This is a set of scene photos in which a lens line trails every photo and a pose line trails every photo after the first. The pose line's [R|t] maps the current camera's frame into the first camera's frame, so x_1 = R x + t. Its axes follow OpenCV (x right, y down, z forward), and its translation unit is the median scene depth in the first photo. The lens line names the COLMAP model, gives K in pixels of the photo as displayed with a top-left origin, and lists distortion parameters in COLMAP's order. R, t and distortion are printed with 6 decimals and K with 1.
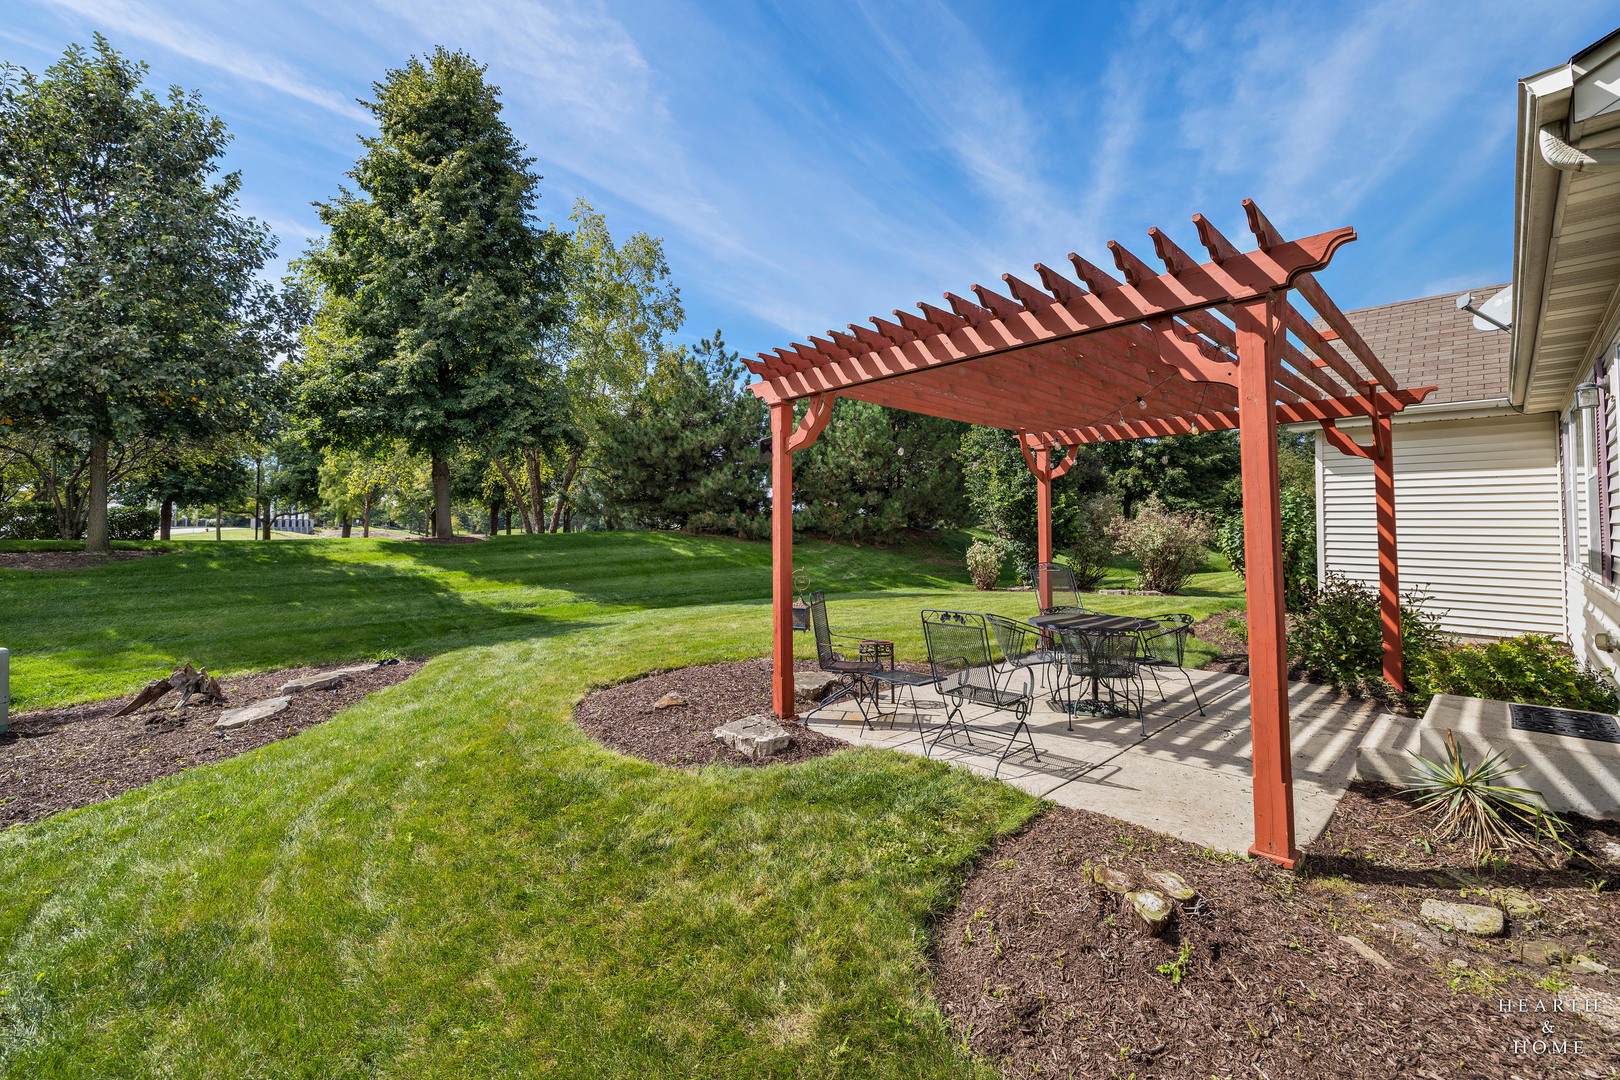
lens RADIAL K [[679.0, 0, 807.5], [0, 679.0, 512.0], [0, 0, 1]] dist [-0.000942, 0.000503]
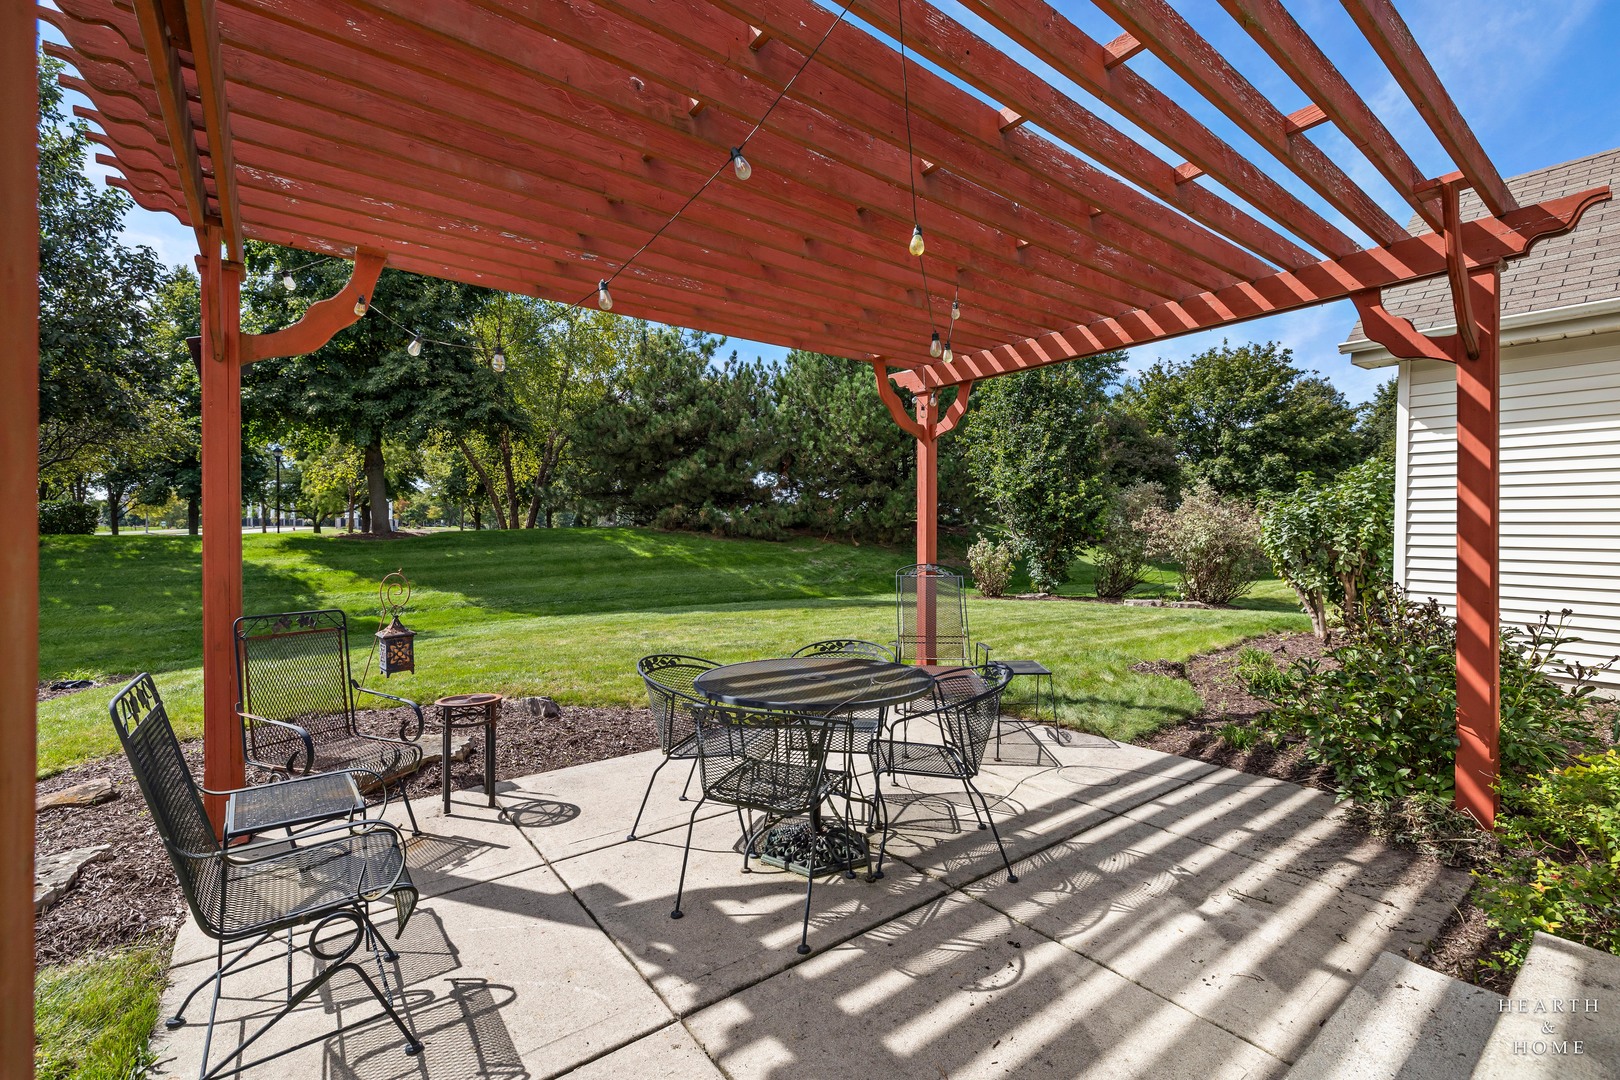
lens RADIAL K [[679.0, 0, 807.0], [0, 679.0, 535.7], [0, 0, 1]] dist [-0.000942, 0.000503]
pose [[0.991693, 0.000470, -0.128627, 0.153836], [0.003899, 0.999424, 0.033706, 0.011189], [0.128569, -0.033927, 0.991120, 0.160308]]
